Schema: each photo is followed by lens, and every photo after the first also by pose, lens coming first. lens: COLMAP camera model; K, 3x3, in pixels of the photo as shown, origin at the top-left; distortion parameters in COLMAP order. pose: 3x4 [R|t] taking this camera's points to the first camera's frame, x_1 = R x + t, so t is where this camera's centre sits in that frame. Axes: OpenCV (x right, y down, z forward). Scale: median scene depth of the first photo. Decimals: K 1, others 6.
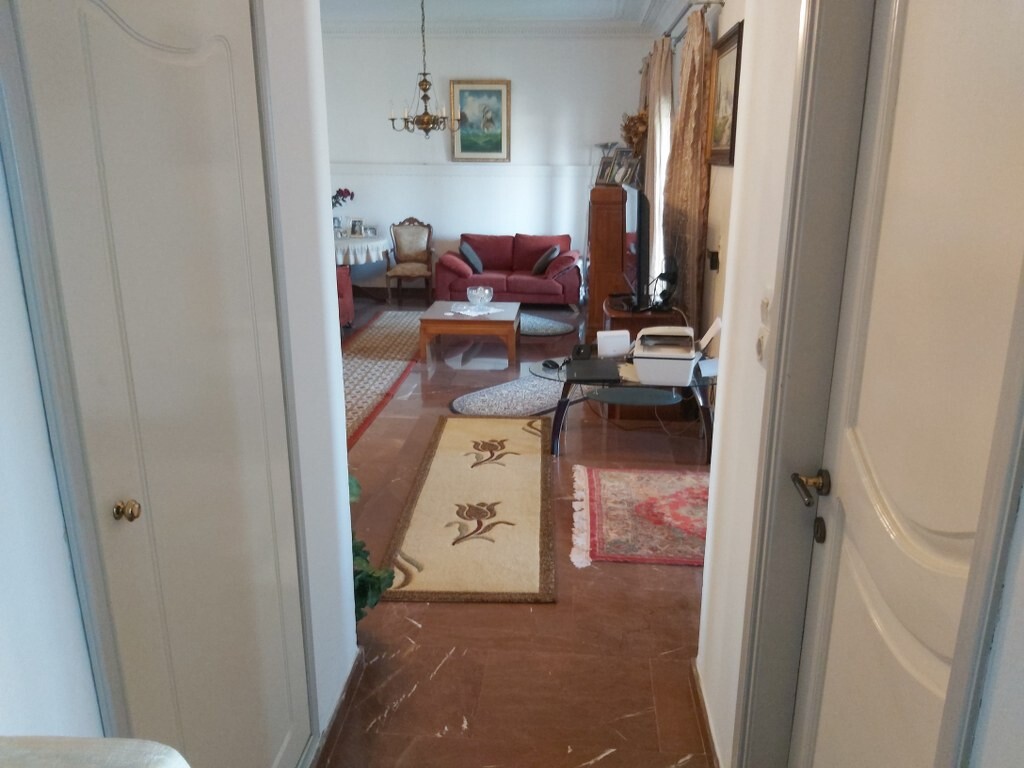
lens RADIAL K [[777.4, 0, 518.6], [0, 777.4, 379.2], [0, 0, 1]] dist [0.090914, -0.189929]
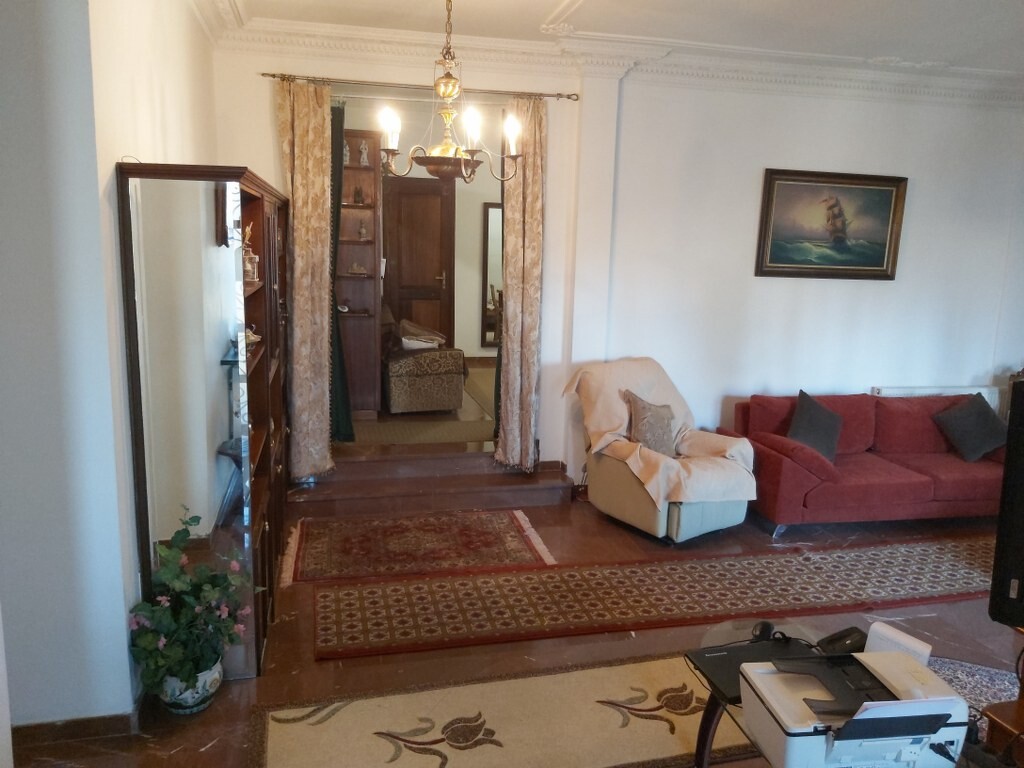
lens RADIAL K [[777.4, 0, 518.6], [0, 777.4, 379.2], [0, 0, 1]] dist [0.090914, -0.189929]
pose [[0.300727, 0.170917, -0.938270, 0.238679], [-0.292866, 0.952826, 0.079702, -0.089979], [0.907630, 0.250819, 0.336596, 0.269505]]
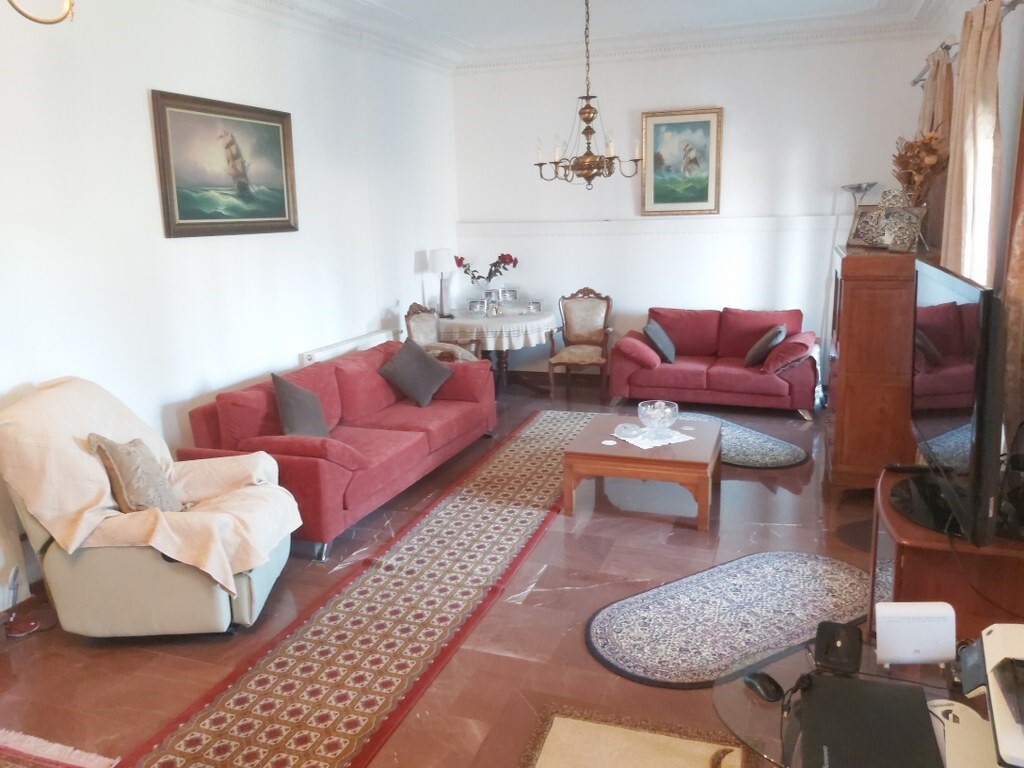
lens RADIAL K [[777.4, 0, 518.6], [0, 777.4, 379.2], [0, 0, 1]] dist [0.090914, -0.189929]
pose [[0.963116, 0.027362, -0.267692, 0.010136], [-0.042795, 0.997730, -0.051987, -0.075277], [0.265662, 0.061525, 0.962101, 0.245311]]
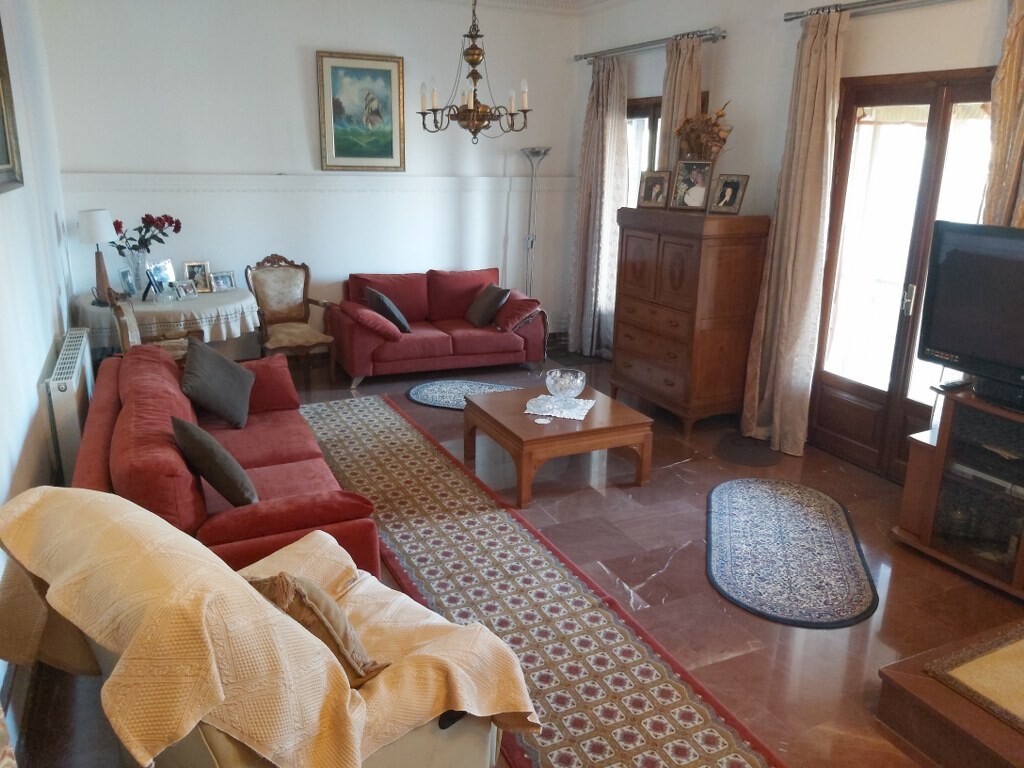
lens RADIAL K [[777.4, 0, 518.6], [0, 777.4, 379.2], [0, 0, 1]] dist [0.090914, -0.189929]
pose [[0.870891, -0.125681, 0.475135, -0.301331], [0.122698, 0.991738, 0.037434, -0.107840], [-0.475914, 0.025697, 0.879116, 0.339429]]
